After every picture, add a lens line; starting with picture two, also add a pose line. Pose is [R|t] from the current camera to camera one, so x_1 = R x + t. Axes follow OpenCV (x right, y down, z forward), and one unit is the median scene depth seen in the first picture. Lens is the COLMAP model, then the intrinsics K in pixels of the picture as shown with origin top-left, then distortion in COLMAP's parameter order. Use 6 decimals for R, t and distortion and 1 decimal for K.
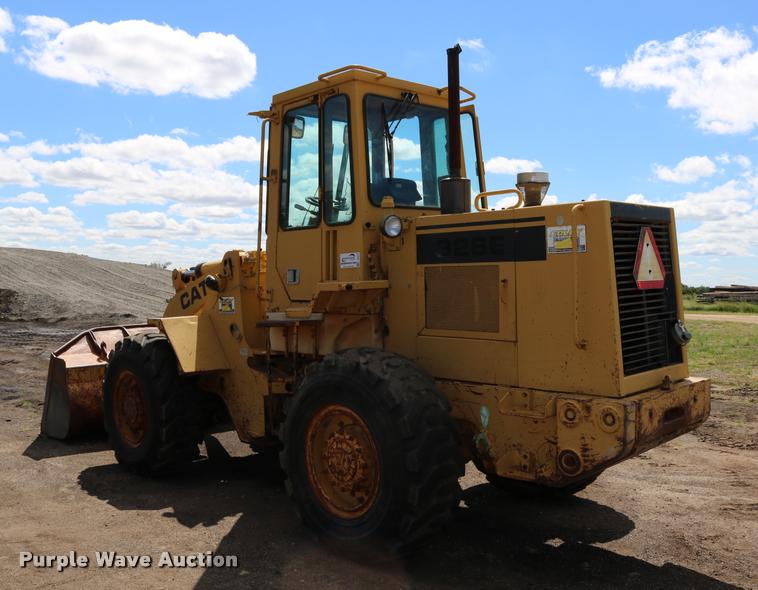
lens RADIAL K [[741.8, 0, 365.2], [0, 741.8, 296.7], [0, 0, 1]] dist [-0.170167, 0.181901]
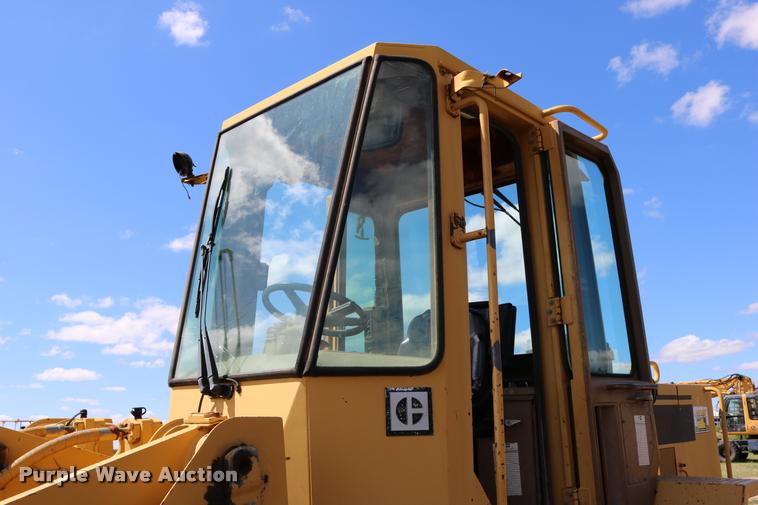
lens RADIAL K [[689.4, 0, 370.1], [0, 689.4, 254.5], [0, 0, 1]] dist [-0.111447, 0.015999]
pose [[-0.055363, 0.259365, 0.964191, -0.515627], [0.049963, 0.965182, -0.256763, -0.064424], [-0.997215, 0.033959, -0.066394, 1.162876]]
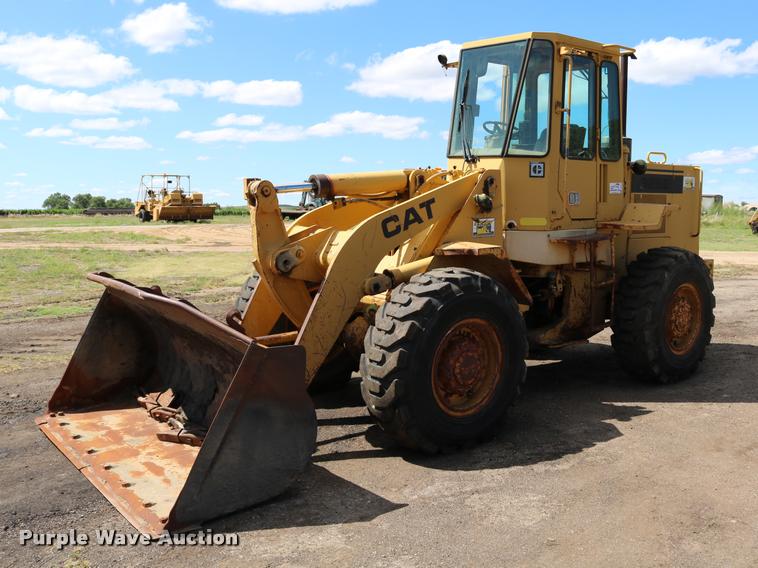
lens RADIAL K [[757.4, 0, 402.7], [0, 757.4, 253.2], [0, 0, 1]] dist [-0.187457, 0.277043]
pose [[0.066440, -0.069504, 0.995367, -1.380721], [0.010978, 0.997561, 0.068925, -0.027754], [-0.997730, 0.006348, 0.067041, 1.257311]]
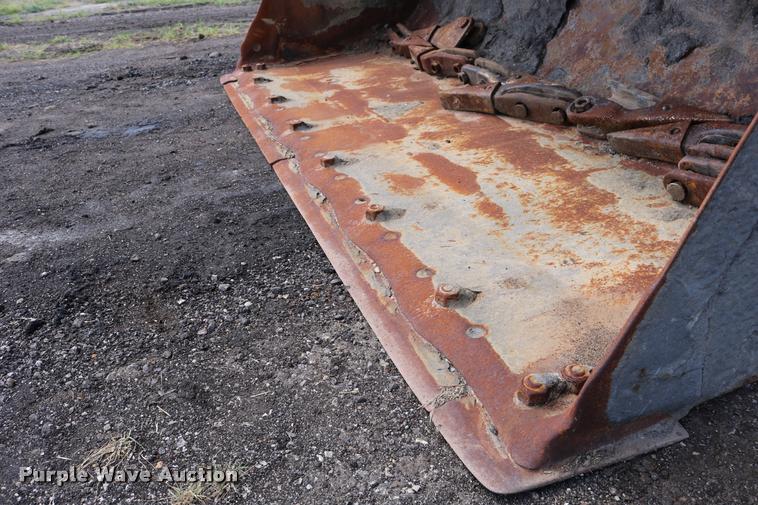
lens RADIAL K [[626.1, 0, 379.0], [0, 626.1, 252.5], [0, 0, 1]] dist [-0.166773, 0.137829]
pose [[0.393352, -0.432355, 0.811383, -0.802268], [0.056948, 0.892289, 0.447859, 0.189500], [-0.917622, -0.129960, 0.375606, 1.529773]]
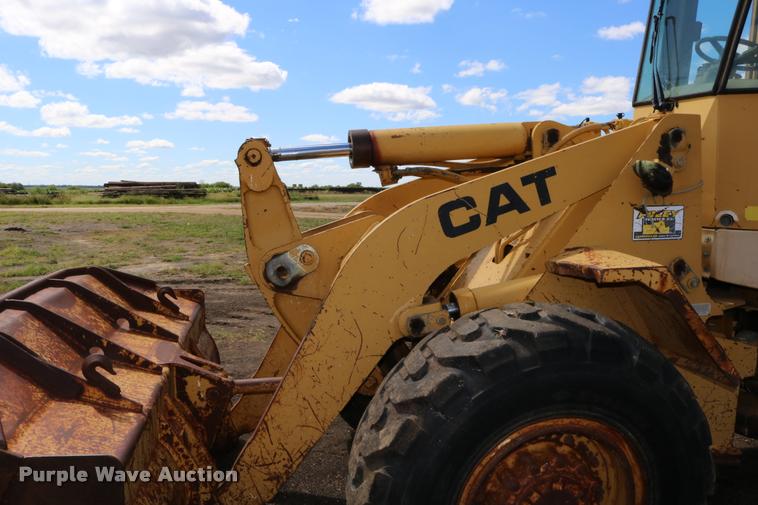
lens RADIAL K [[626.1, 0, 379.0], [0, 626.1, 252.5], [0, 0, 1]] dist [-0.166773, 0.137829]
pose [[0.552936, -0.094278, 0.827873, -0.769453], [0.009857, 0.994249, 0.106641, -0.017383], [-0.833165, -0.050805, 0.550685, 1.126444]]
